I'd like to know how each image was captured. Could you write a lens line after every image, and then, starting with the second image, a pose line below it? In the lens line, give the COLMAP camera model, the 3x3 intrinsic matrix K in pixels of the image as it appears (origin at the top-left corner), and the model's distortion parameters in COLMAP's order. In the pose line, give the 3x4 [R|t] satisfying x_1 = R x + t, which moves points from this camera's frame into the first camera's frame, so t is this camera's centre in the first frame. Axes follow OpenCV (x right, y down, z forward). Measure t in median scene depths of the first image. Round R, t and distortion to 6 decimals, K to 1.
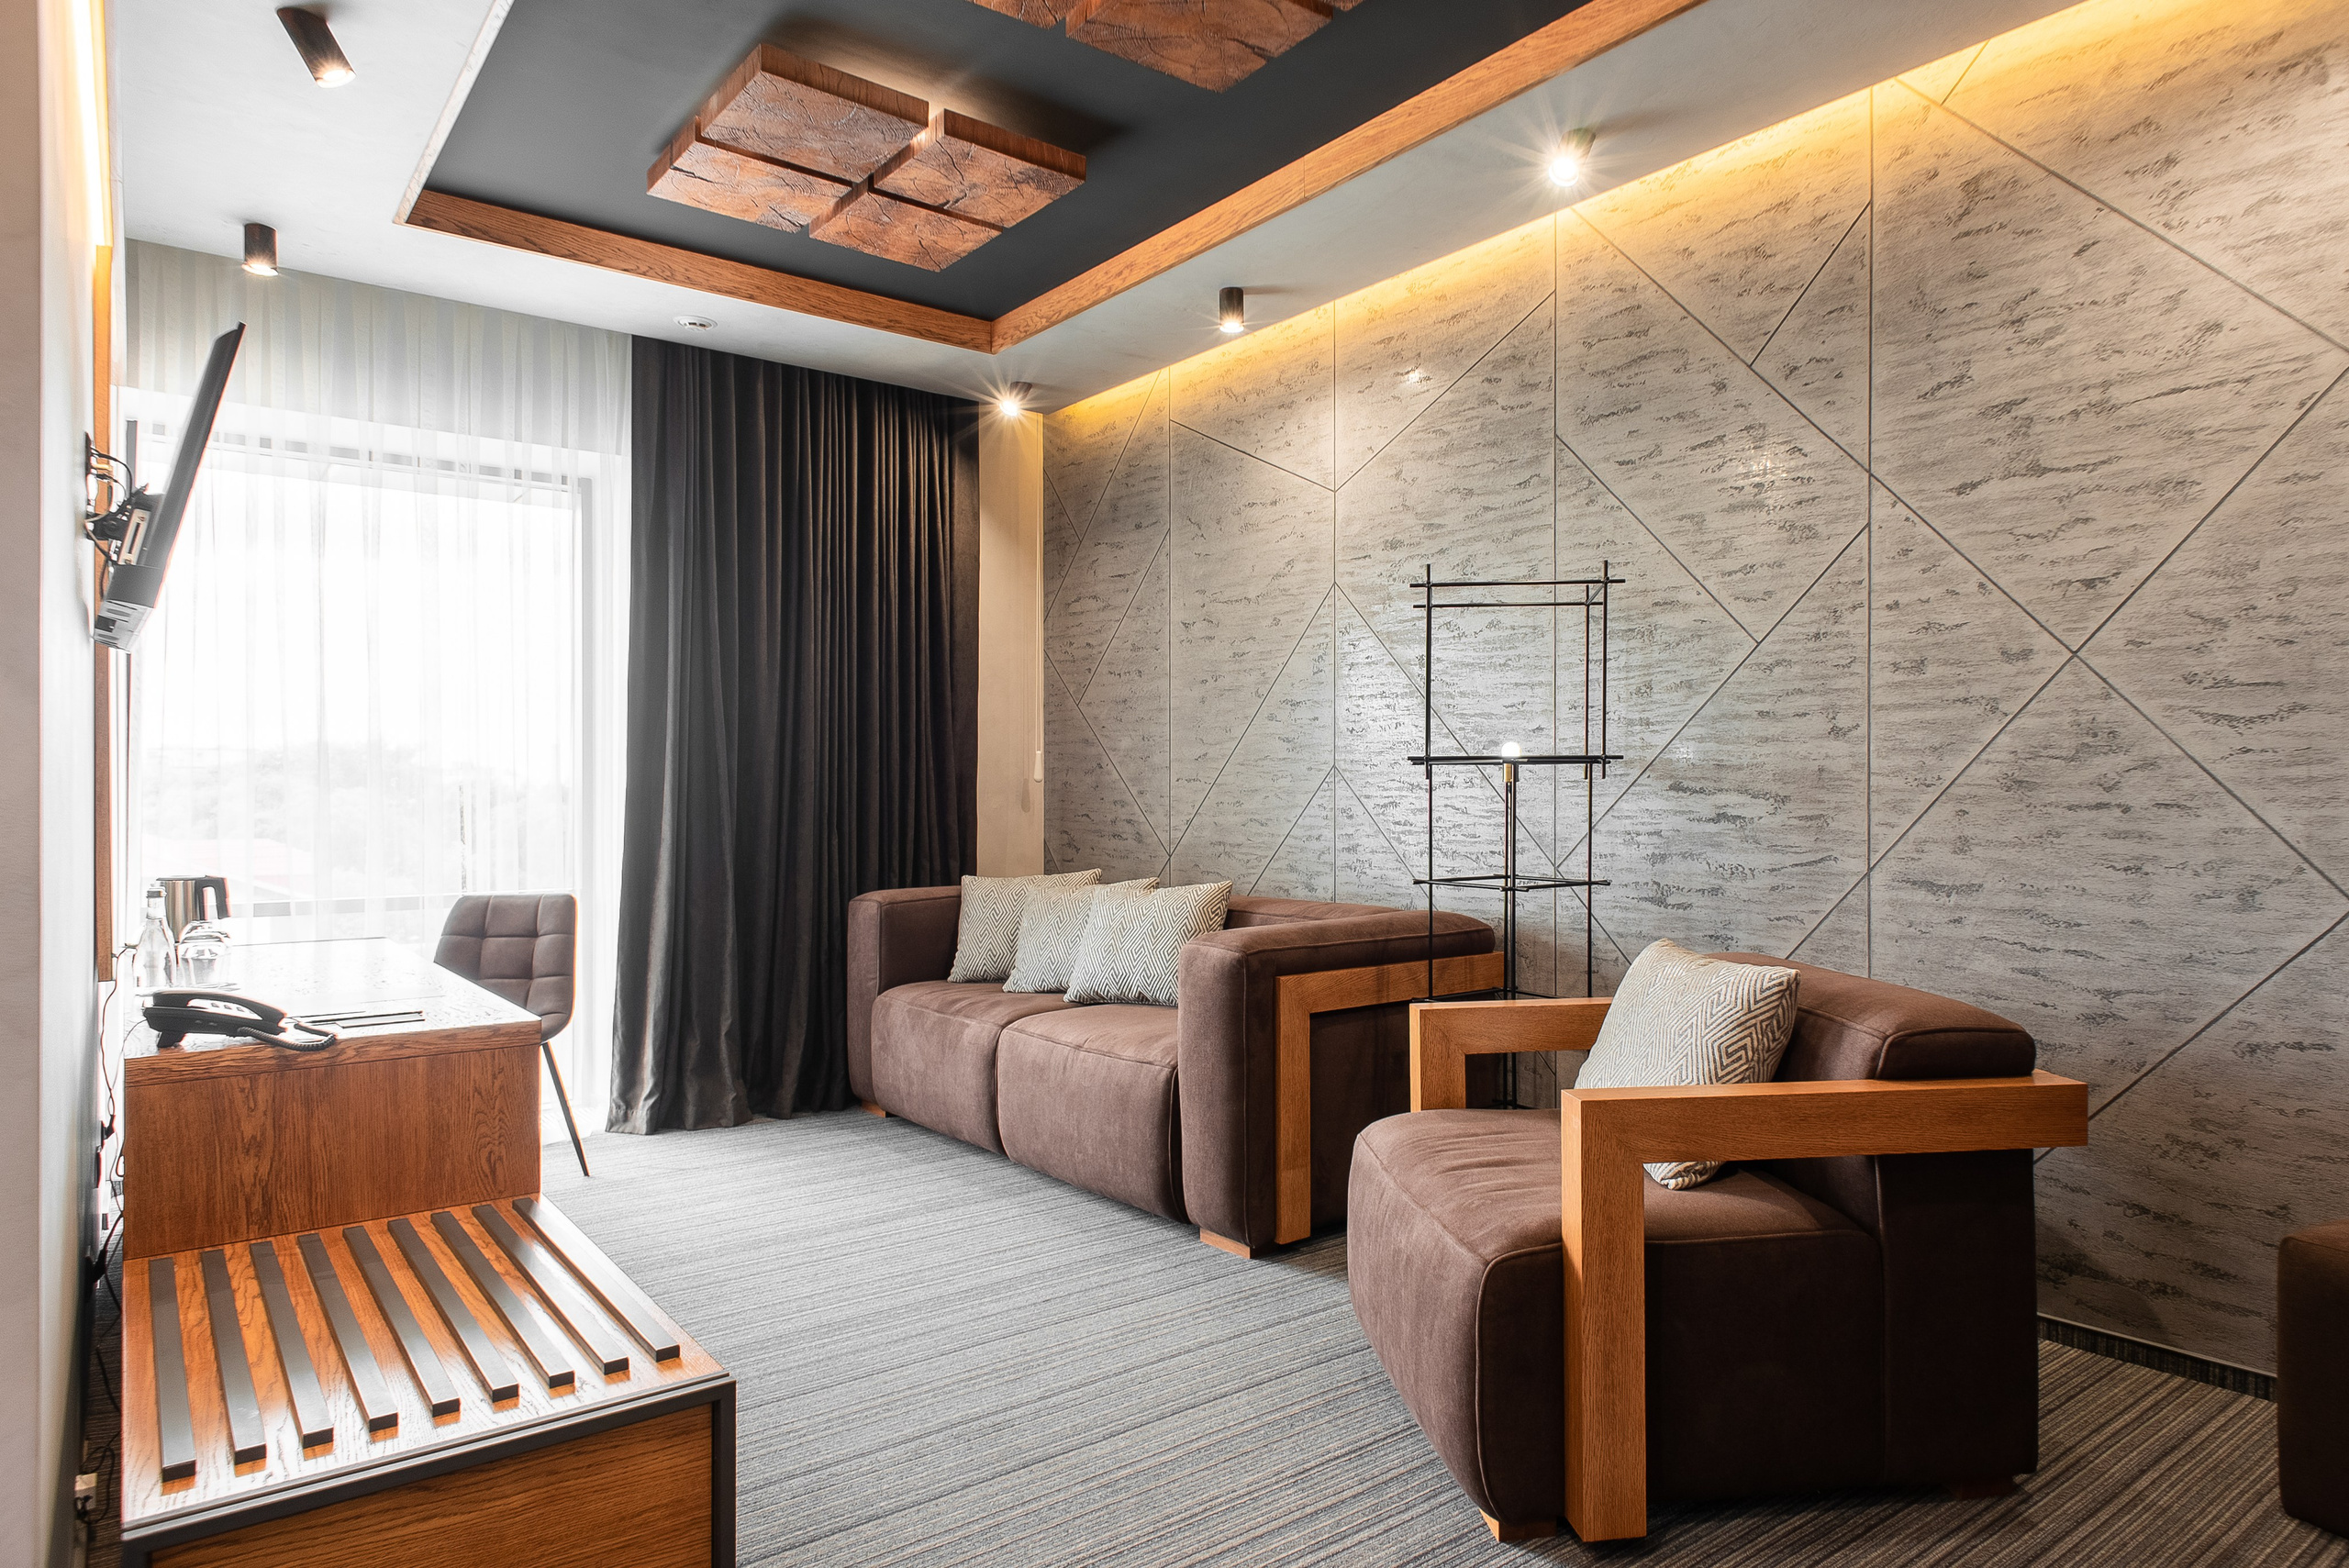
lens RADIAL K [[1404.9, 0, 1217.9], [0, 1404.9, 783.2], [0, 0, 1]] dist [0.028707, -0.004274]
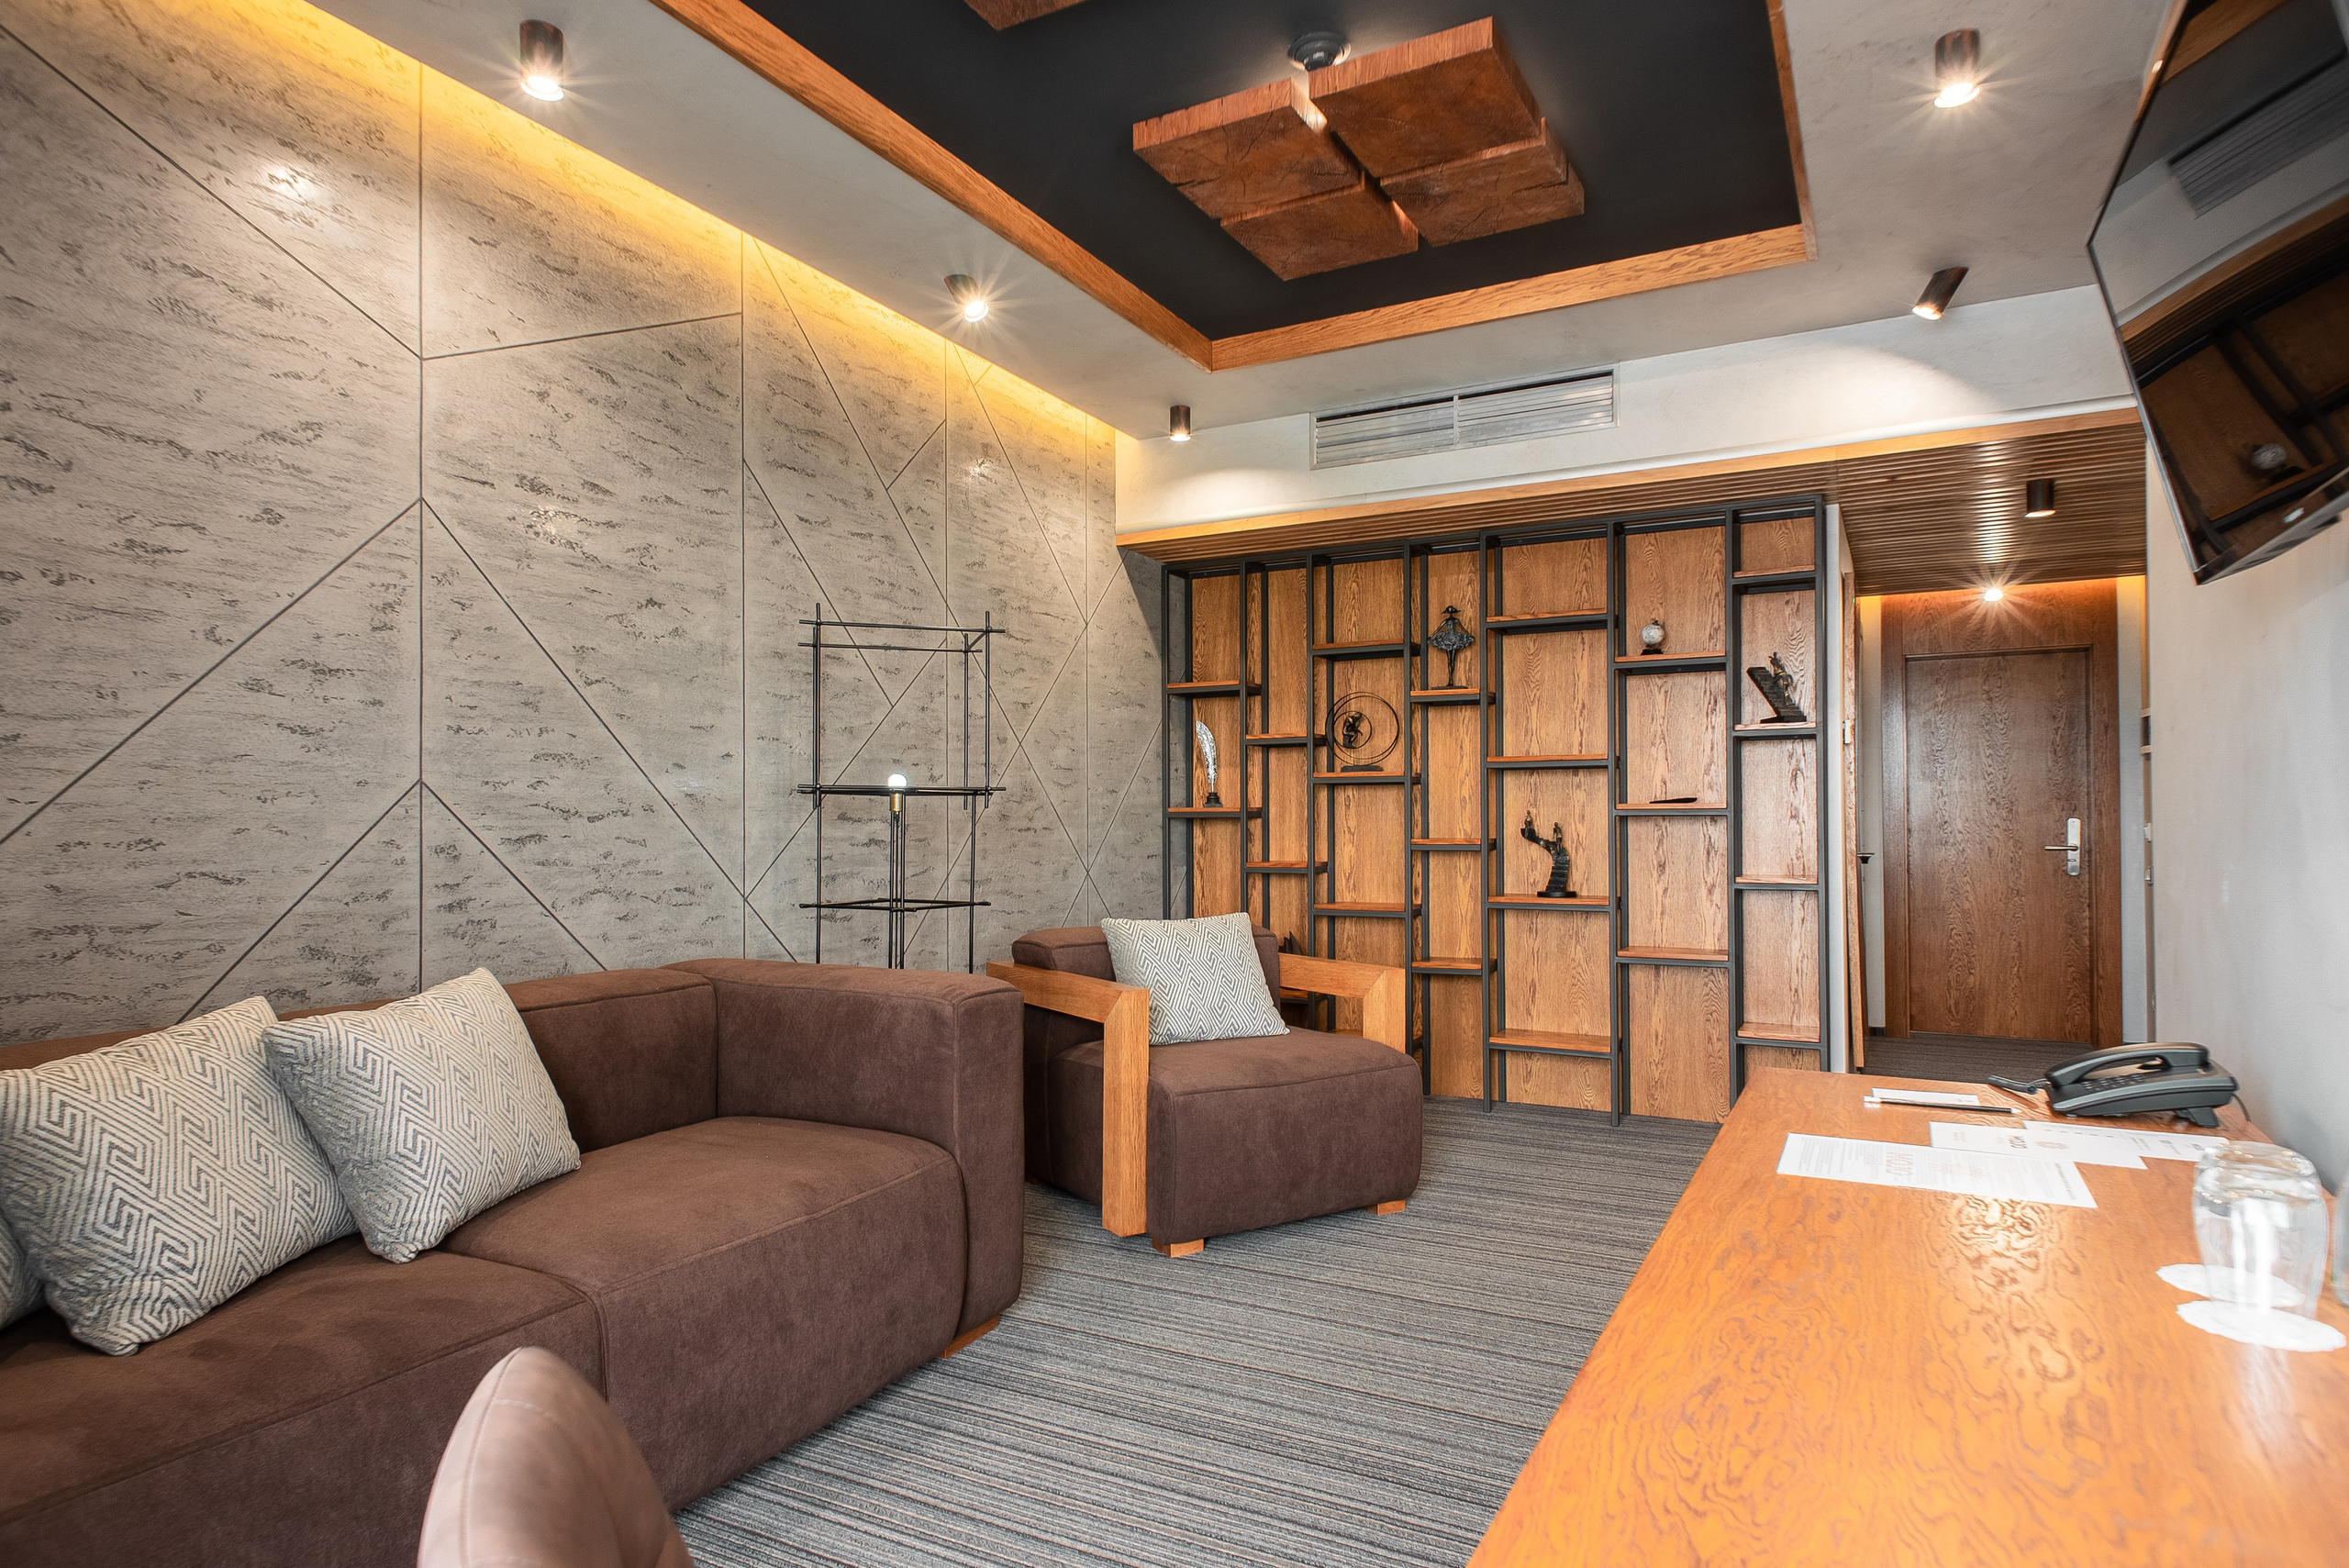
lens RADIAL K [[1302.4, 0, 1157.9], [0, 1302.4, 800.3], [0, 0, 1]] dist [0.008180, -0.002986]
pose [[-0.388845, 0.014150, 0.921195, -0.704723], [-0.006756, 0.999811, -0.018209, 0.006092], [-0.921278, -0.013304, -0.388676, 1.075544]]
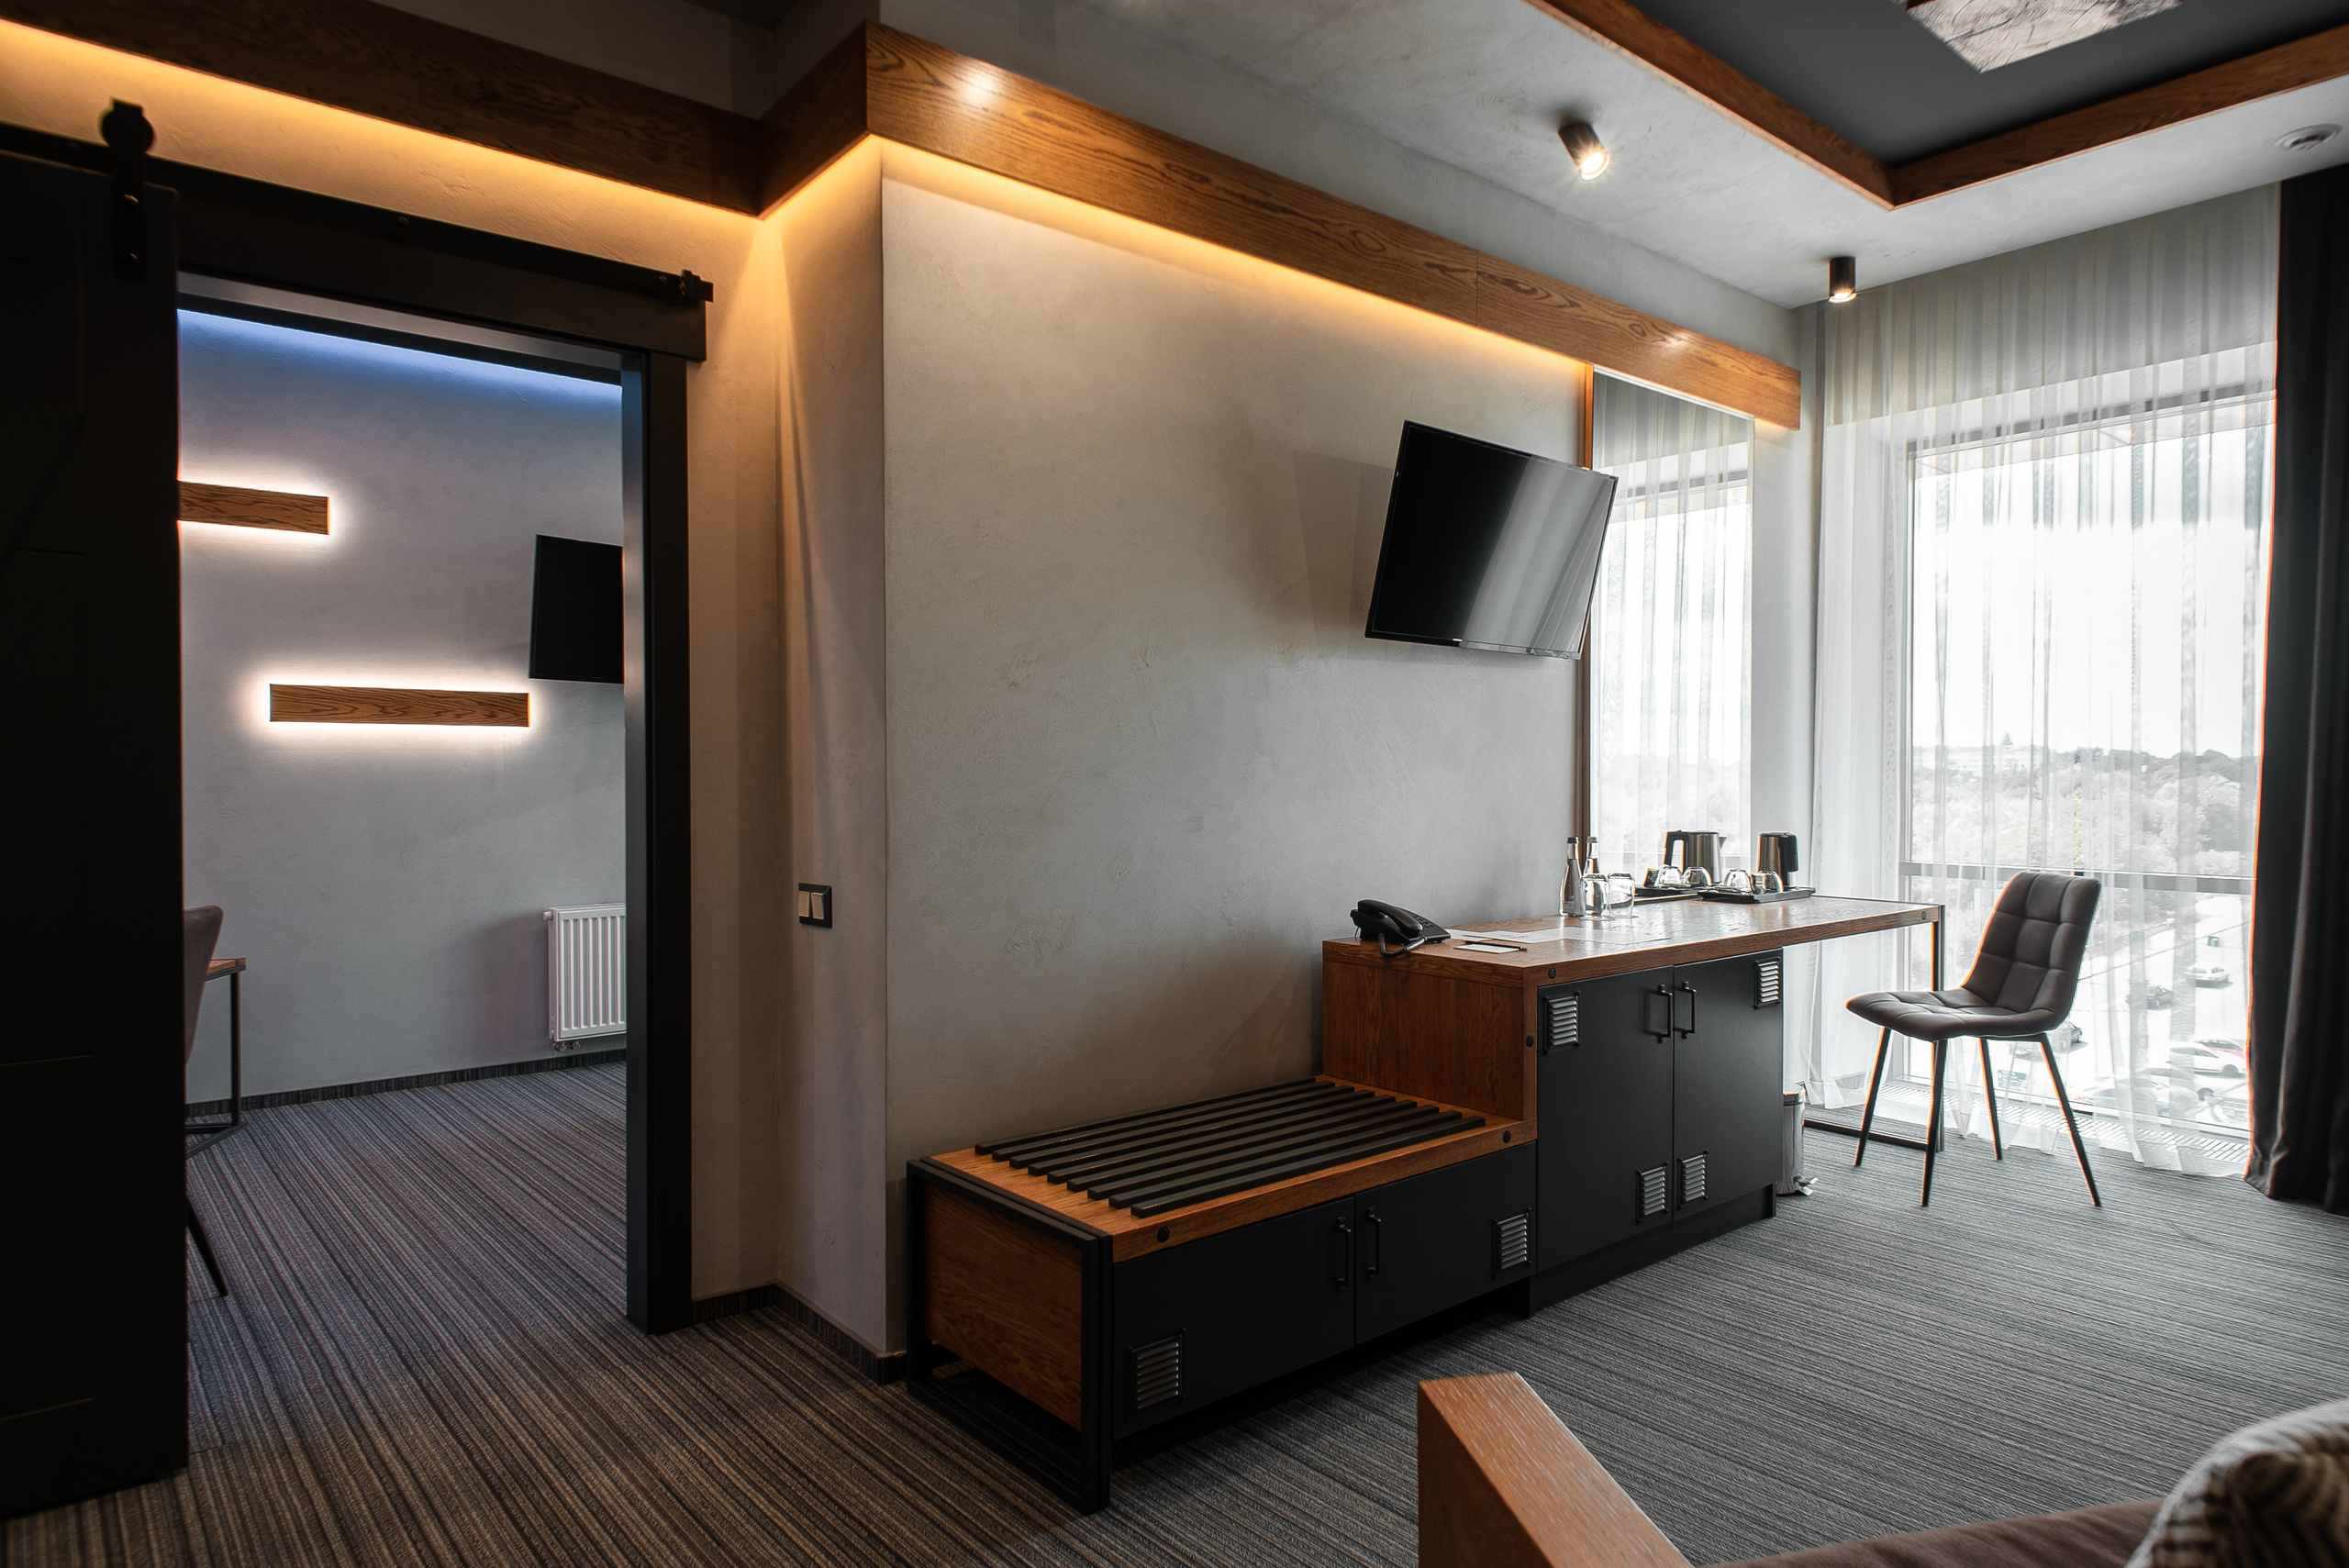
lens RADIAL K [[1302.4, 0, 1172.4], [0, 1302.4, 773.8], [0, 0, 1]] dist [0.008180, -0.002986]
pose [[0.105492, 0.012622, -0.994340, 0.340241], [0.003907, 0.999906, 0.013107, -0.000208], [0.994412, -0.005268, 0.105433, 0.414037]]
